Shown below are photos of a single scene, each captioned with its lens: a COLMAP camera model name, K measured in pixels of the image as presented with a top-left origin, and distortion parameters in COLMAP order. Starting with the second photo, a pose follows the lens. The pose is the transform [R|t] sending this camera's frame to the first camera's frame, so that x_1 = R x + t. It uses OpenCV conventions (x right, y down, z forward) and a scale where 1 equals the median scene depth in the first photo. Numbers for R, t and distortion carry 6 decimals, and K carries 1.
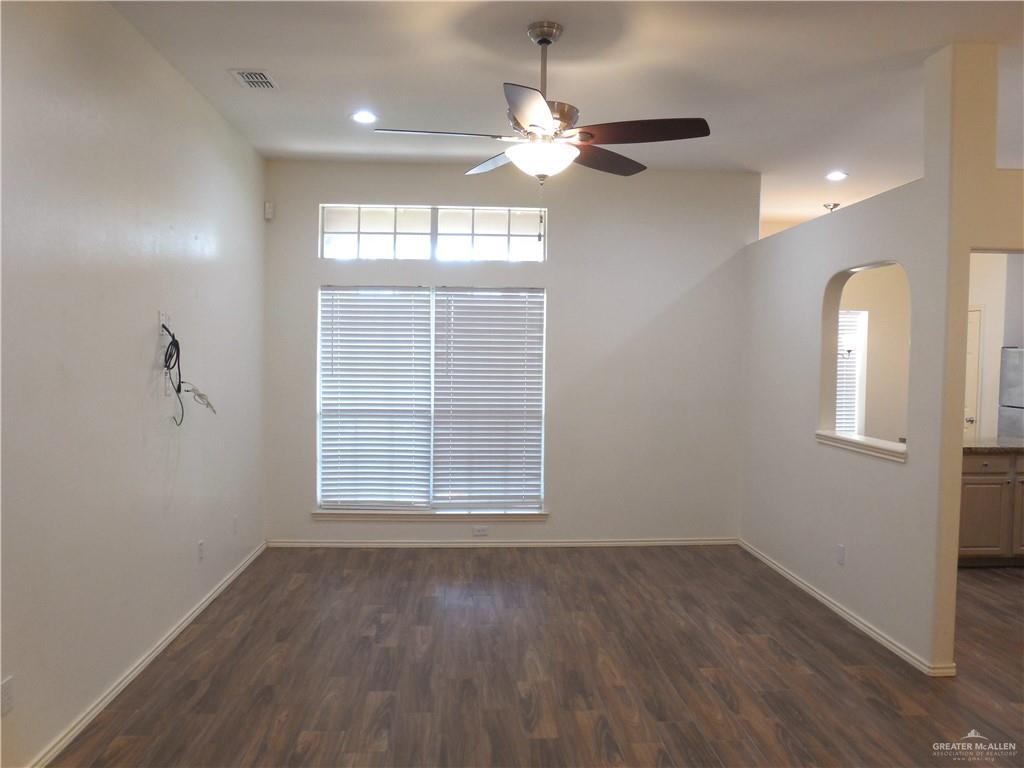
lens RADIAL K [[790.1, 0, 518.6], [0, 790.1, 390.6], [0, 0, 1]] dist [-0.090133, 0.049821]
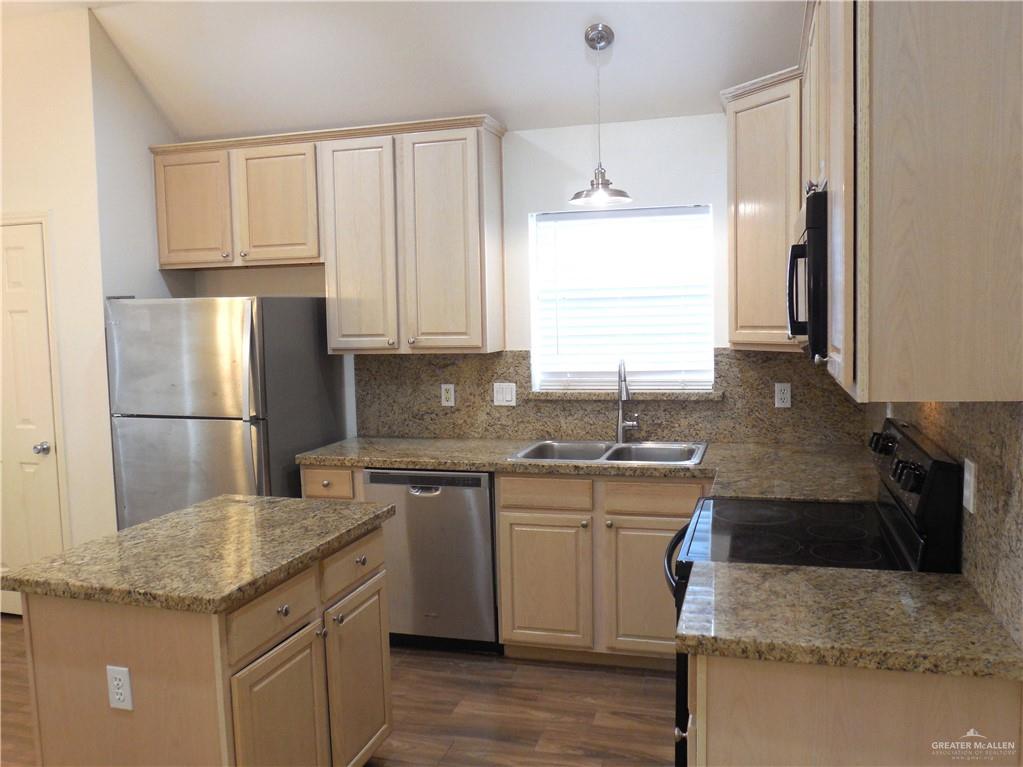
lens RADIAL K [[849.1, 0, 511.5], [0, 849.1, 383.5], [0, 0, 1]] dist [-0.118649, 0.209309]
pose [[0.348823, -0.102532, 0.931563, 0.362743], [0.070688, 0.994044, 0.082940, -0.048170], [-0.934519, 0.036919, 0.353994, 0.962690]]
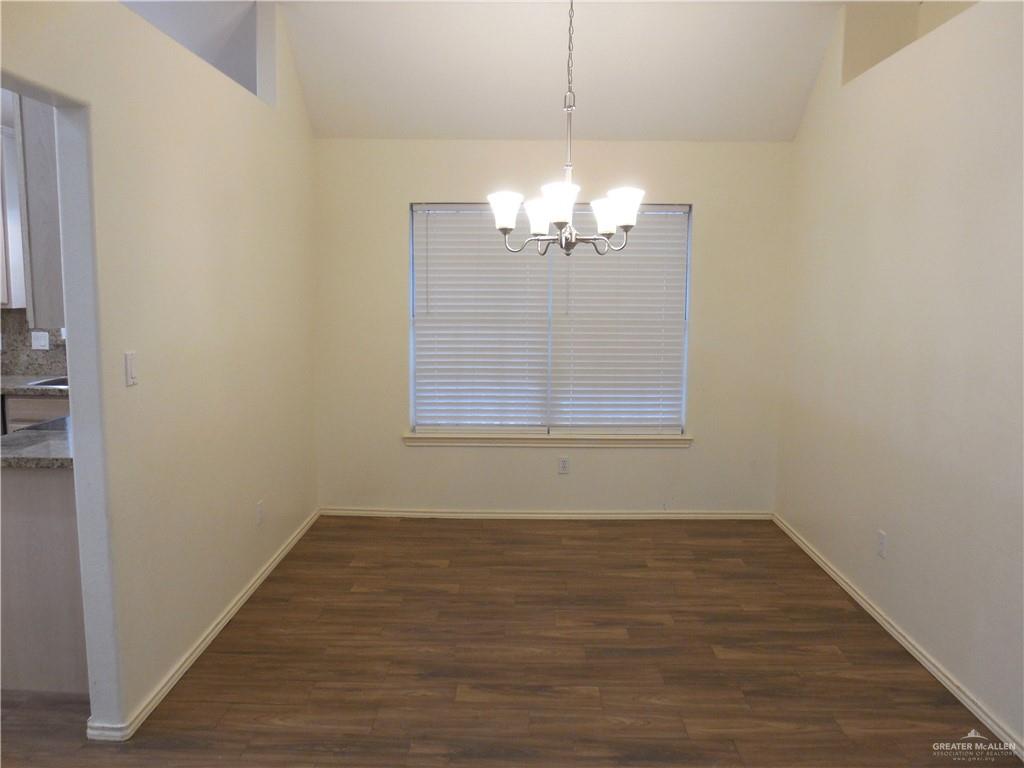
lens RADIAL K [[790.1, 0, 518.6], [0, 790.1, 390.6], [0, 0, 1]] dist [-0.090133, 0.049821]
pose [[0.071644, -0.146261, 0.986648, 0.160952], [0.033383, 0.988988, 0.144183, -0.024331], [-0.996871, 0.022607, 0.075738, 0.507224]]
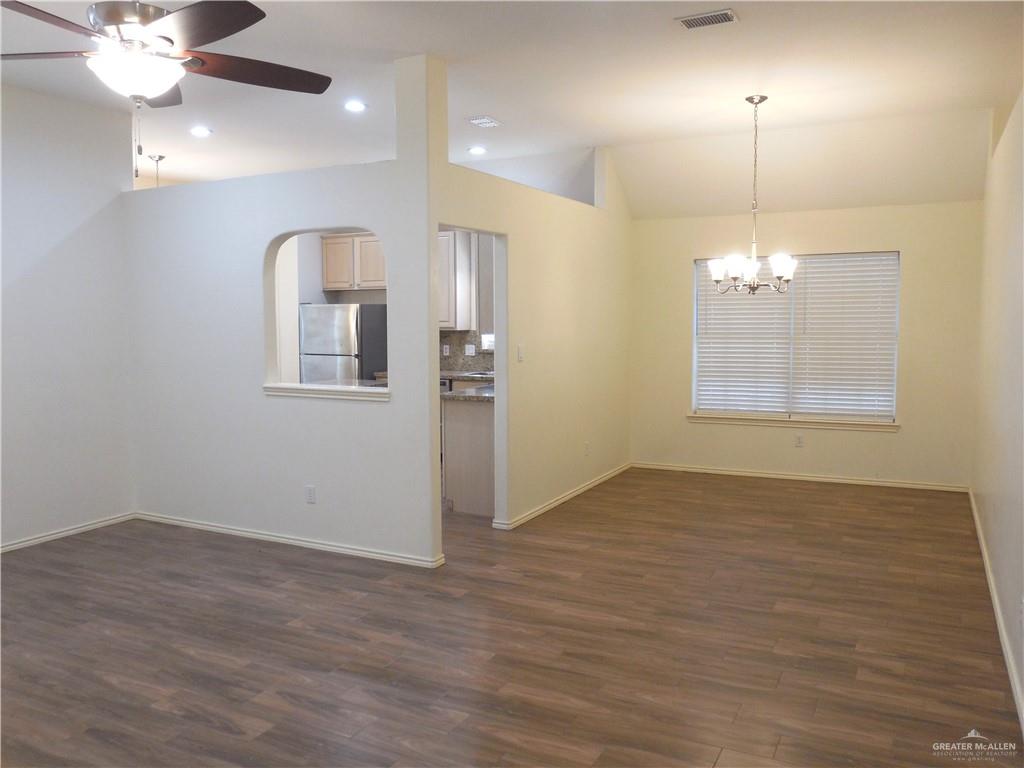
lens RADIAL K [[801.2, 0, 512.0], [0, 801.2, 384.0], [0, 0, 1]] dist [-0.082947, 0.052098]
pose [[0.517117, -0.089722, 0.851199, -0.397350], [0.053241, 0.995937, 0.072634, -0.011283], [-0.854257, 0.007758, 0.519793, 0.181057]]
